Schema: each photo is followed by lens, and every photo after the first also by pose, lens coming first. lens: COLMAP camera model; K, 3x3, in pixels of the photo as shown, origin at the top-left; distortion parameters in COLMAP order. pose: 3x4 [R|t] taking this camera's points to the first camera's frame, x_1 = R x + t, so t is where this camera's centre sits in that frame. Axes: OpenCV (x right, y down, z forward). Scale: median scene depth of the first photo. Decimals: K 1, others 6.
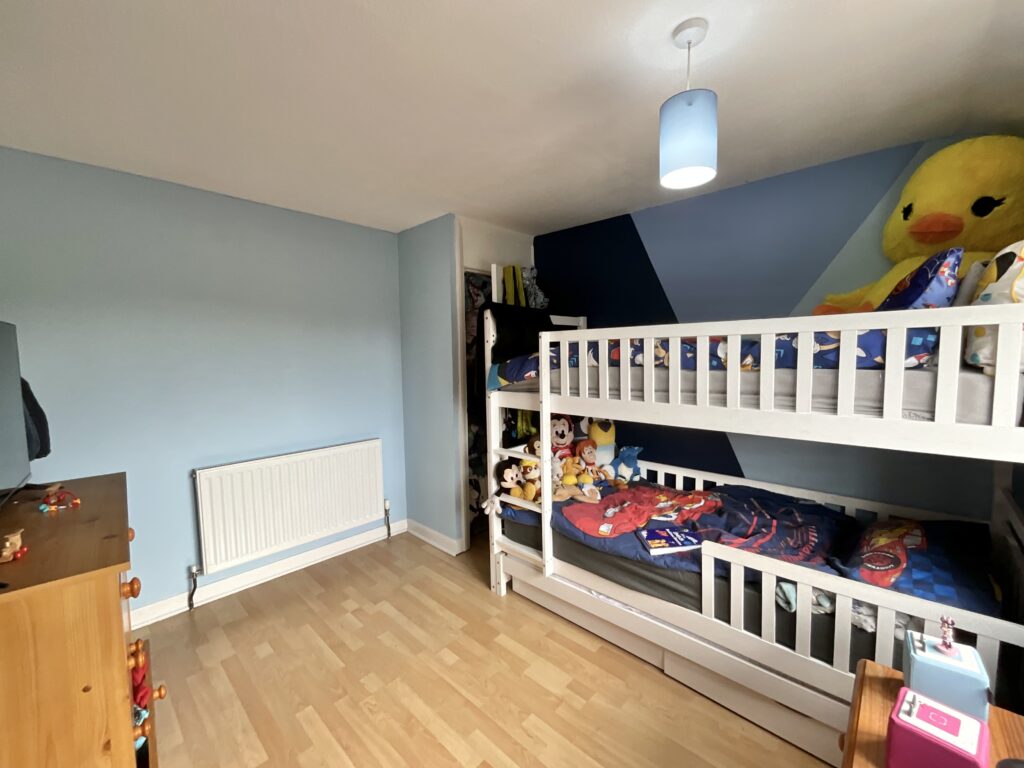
lens RADIAL K [[417.7, 0, 513.7], [0, 417.7, 384.4], [0, 0, 1]] dist [-0.005440, 0.003081]
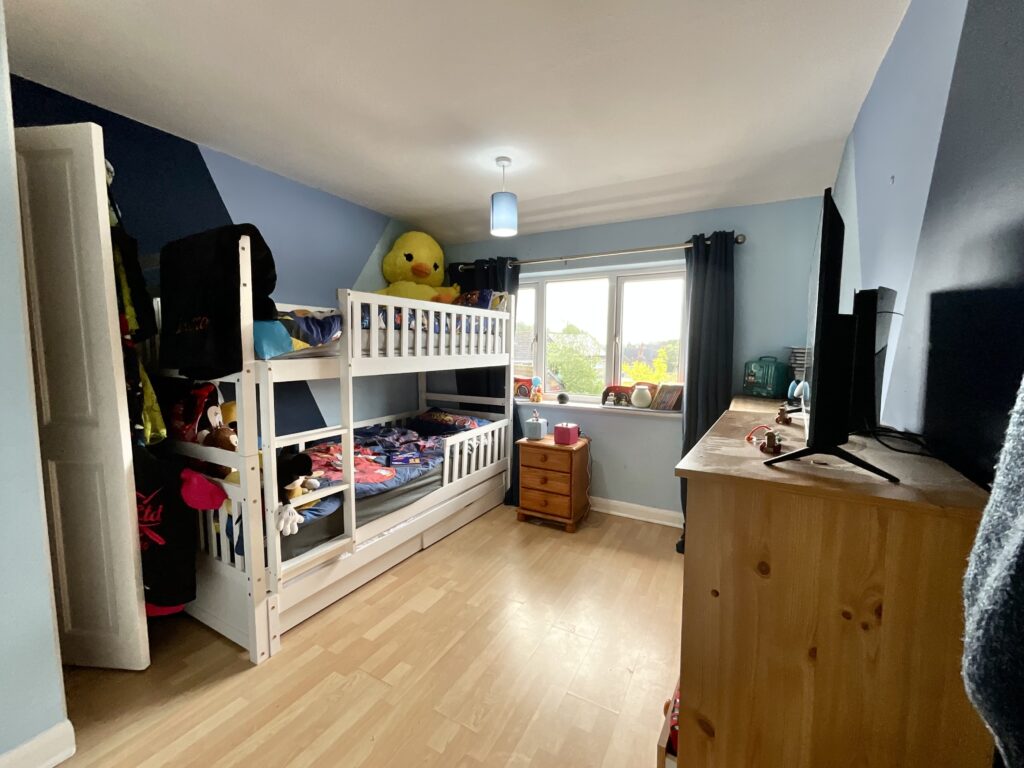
lens RADIAL K [[417.7, 0, 513.7], [0, 417.7, 384.4], [0, 0, 1]] dist [-0.005440, 0.003081]
pose [[-0.248063, -0.072966, 0.965992, -1.014026], [0.069181, 0.993279, 0.092792, 0.025864], [-0.966271, 0.089846, -0.241348, 0.968801]]
